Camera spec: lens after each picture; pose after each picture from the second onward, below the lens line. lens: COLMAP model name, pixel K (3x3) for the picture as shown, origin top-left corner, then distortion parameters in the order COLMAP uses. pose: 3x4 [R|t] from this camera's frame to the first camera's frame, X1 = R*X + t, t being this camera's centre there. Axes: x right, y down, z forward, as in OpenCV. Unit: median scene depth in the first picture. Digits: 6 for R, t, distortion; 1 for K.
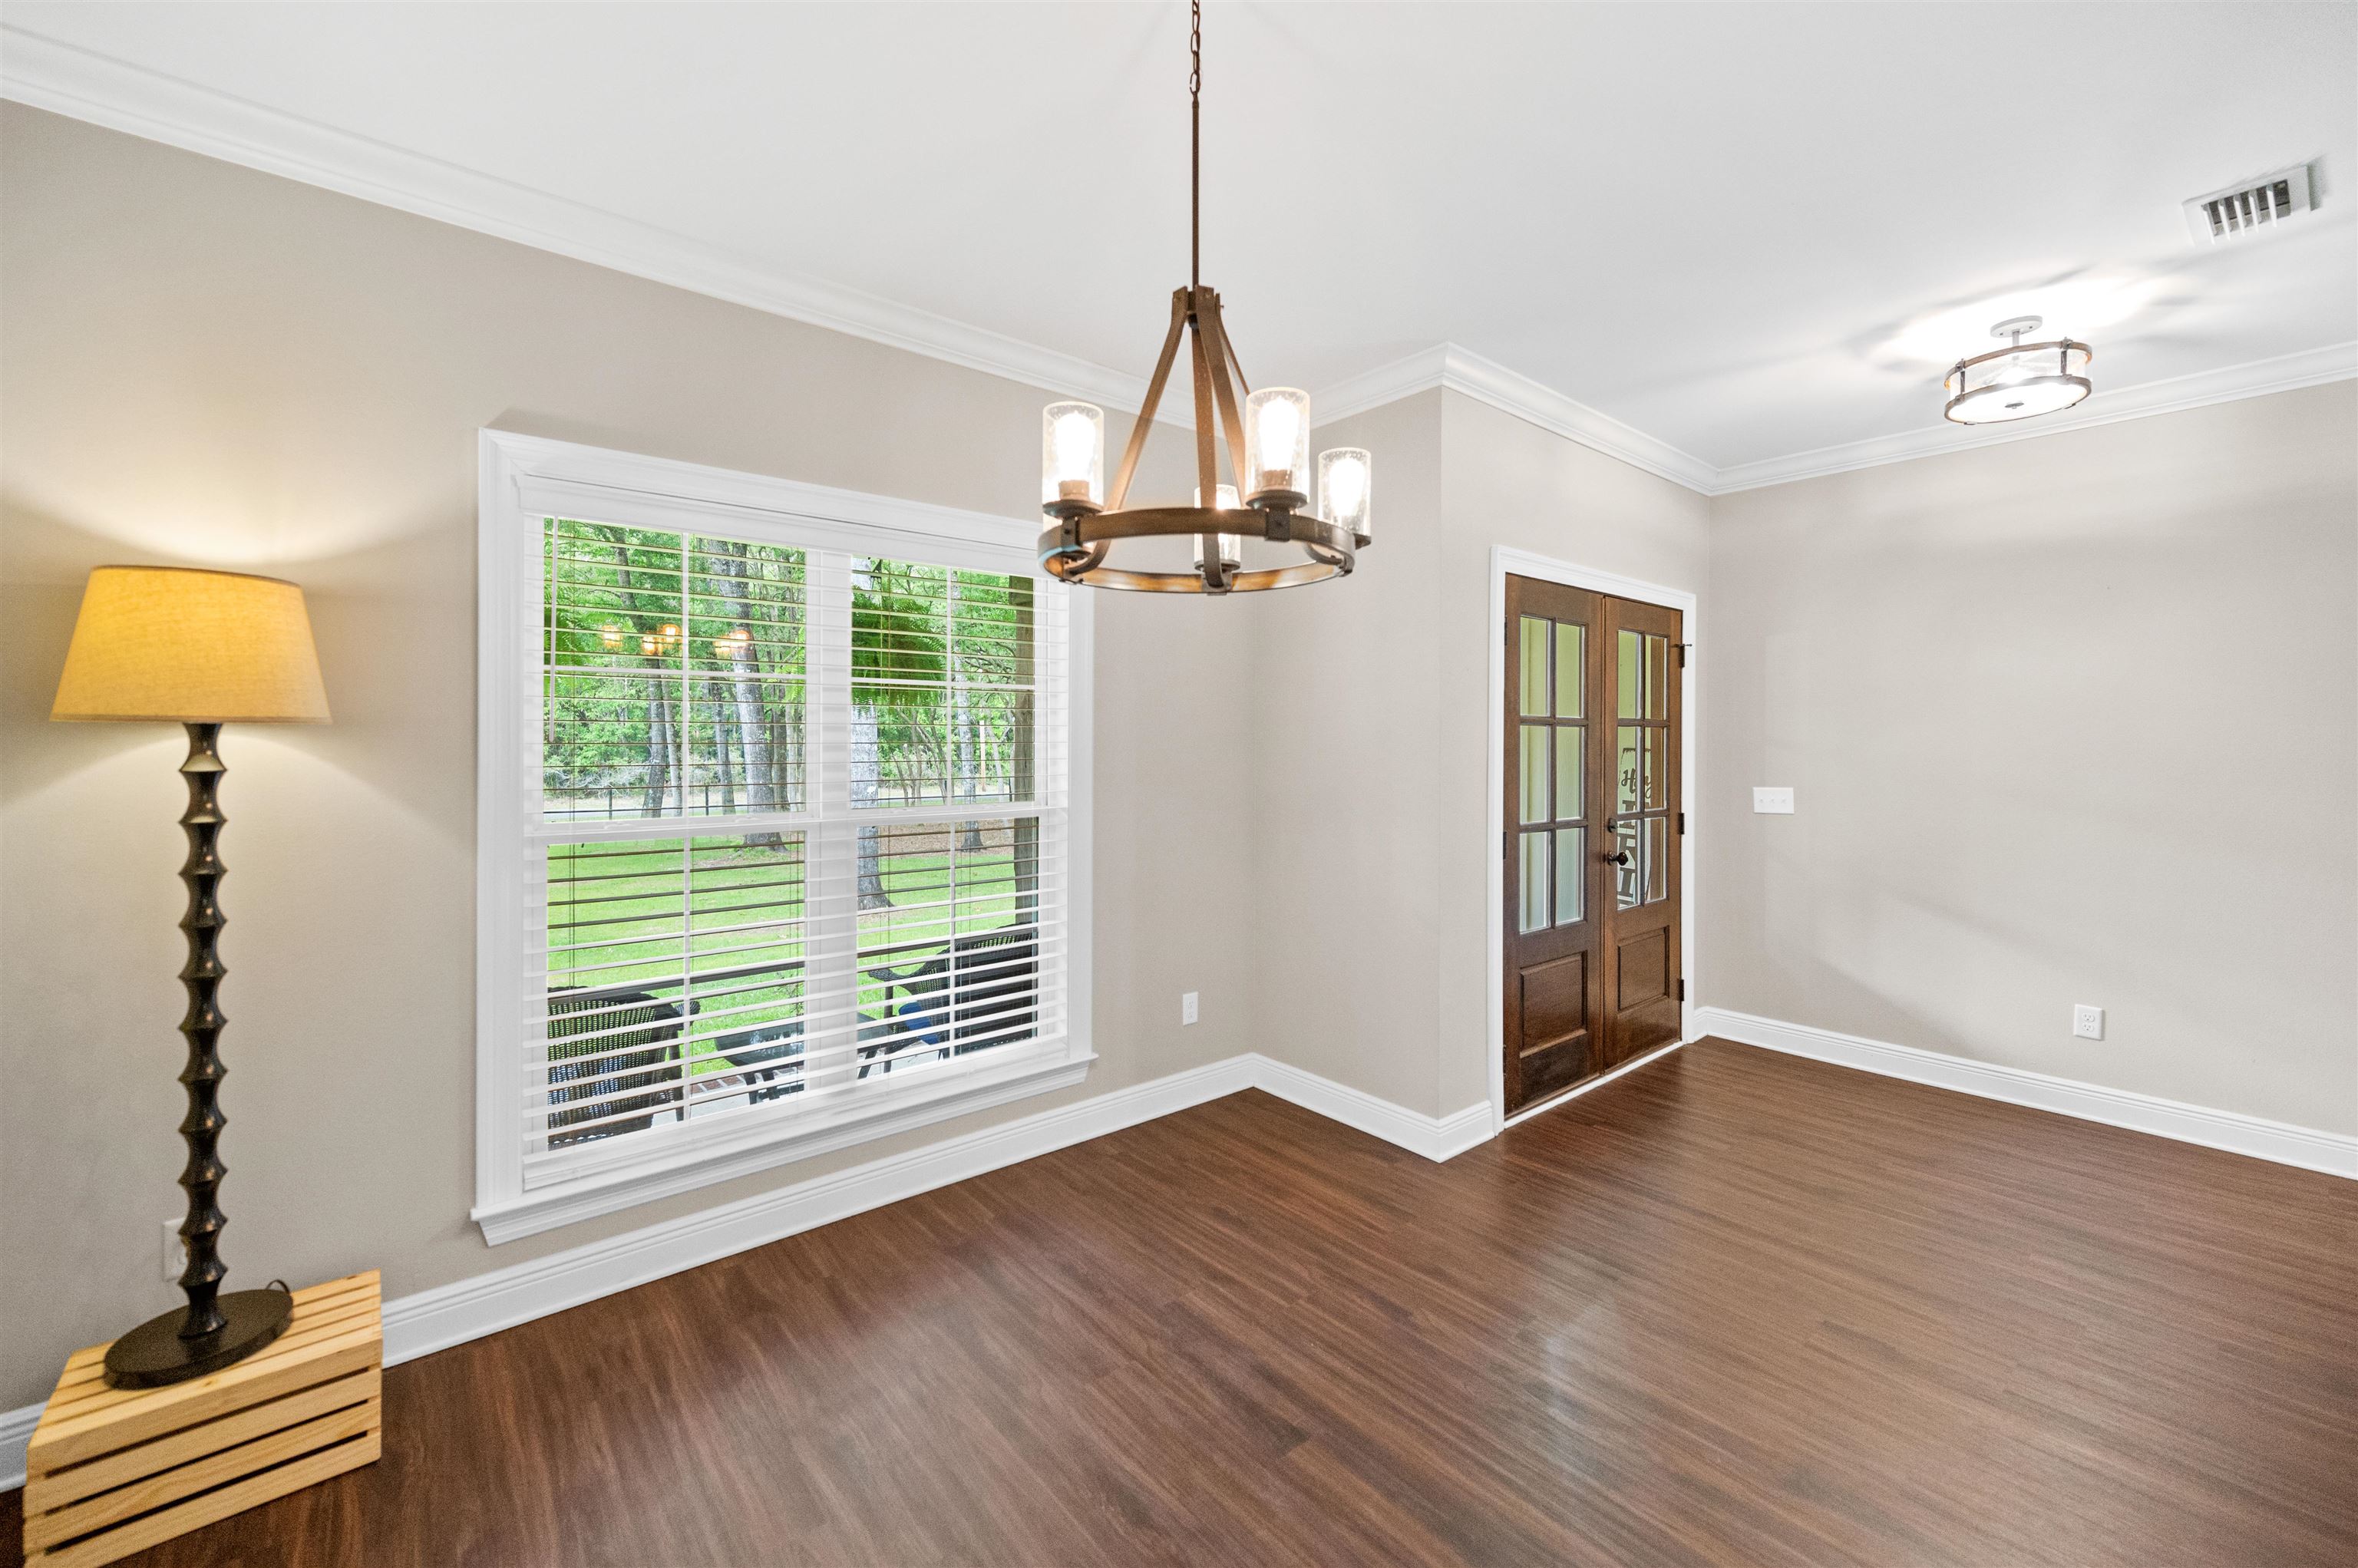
lens RADIAL K [[968.9, 0, 1188.3], [0, 968.9, 755.0], [0, 0, 1]] dist [0.000209, 0.000139]
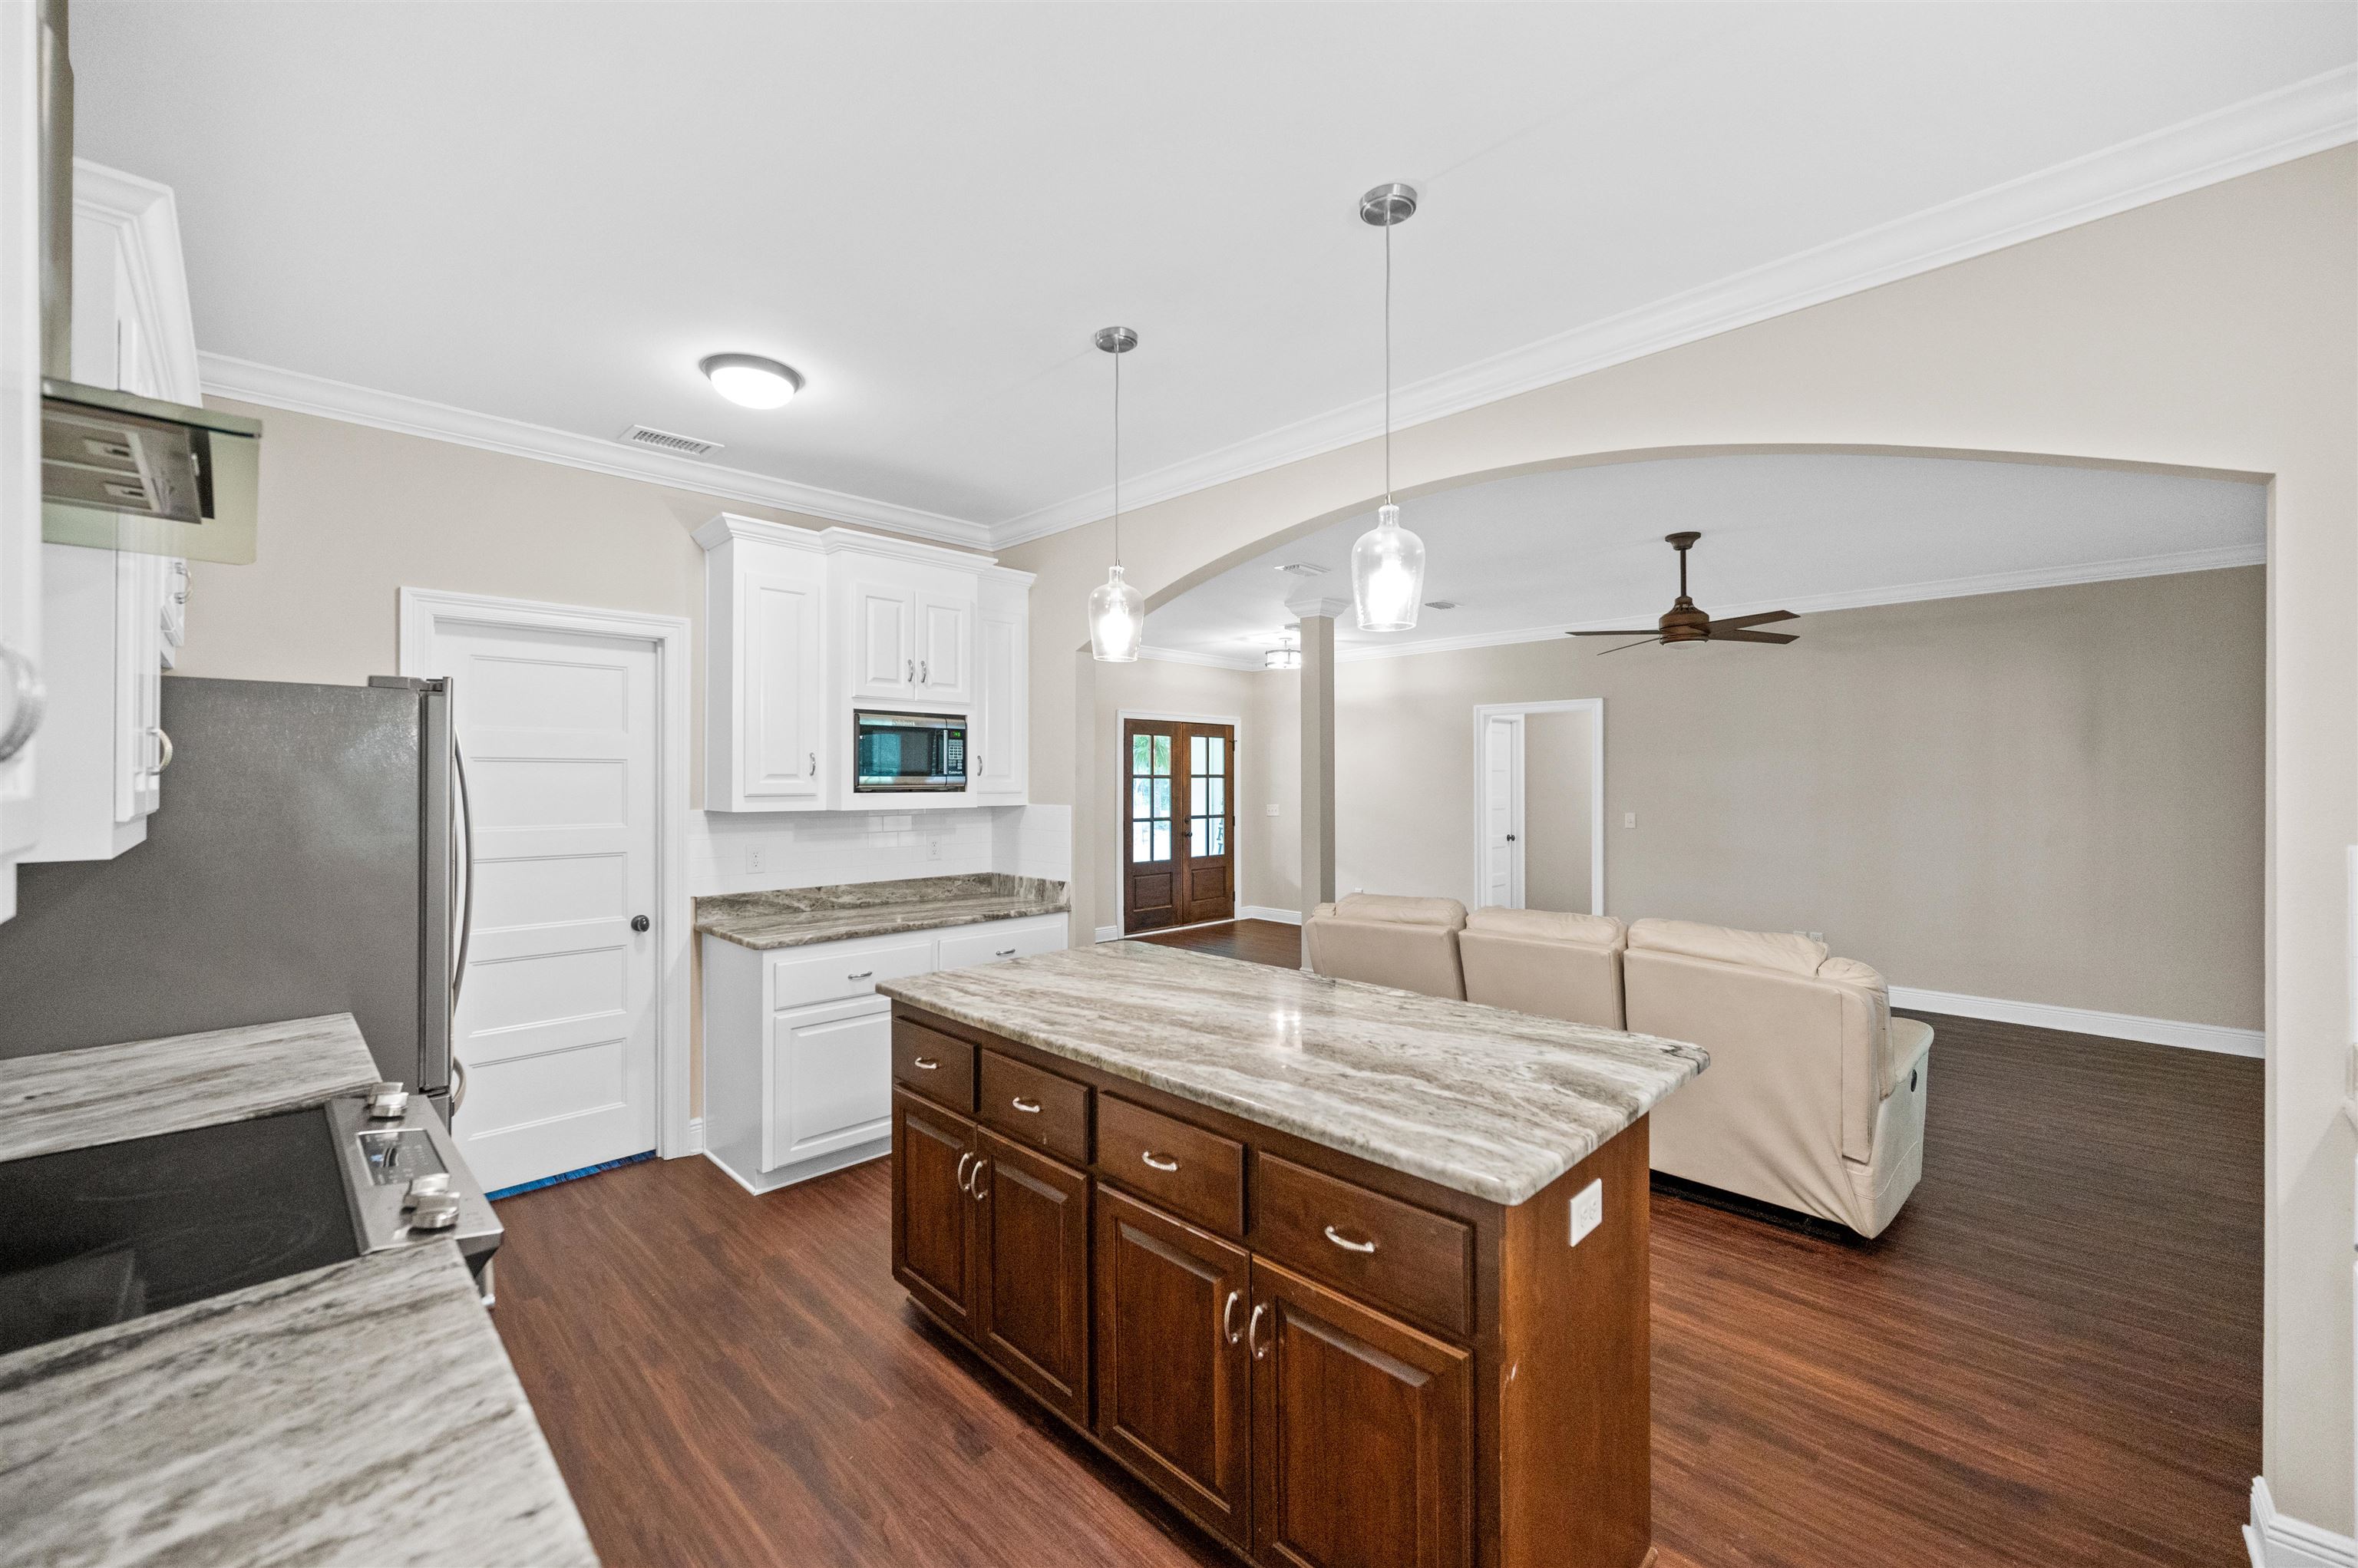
lens RADIAL K [[936.3, 0, 1184.3], [0, 936.3, 759.0], [0, 0, 1]] dist [0.000958, 0.000191]
pose [[0.996477, 0.000081, 0.083868, 0.390207], [0.002444, 0.999547, -0.030003, -0.011747], [-0.083833, 0.030102, 0.996025, -2.043195]]
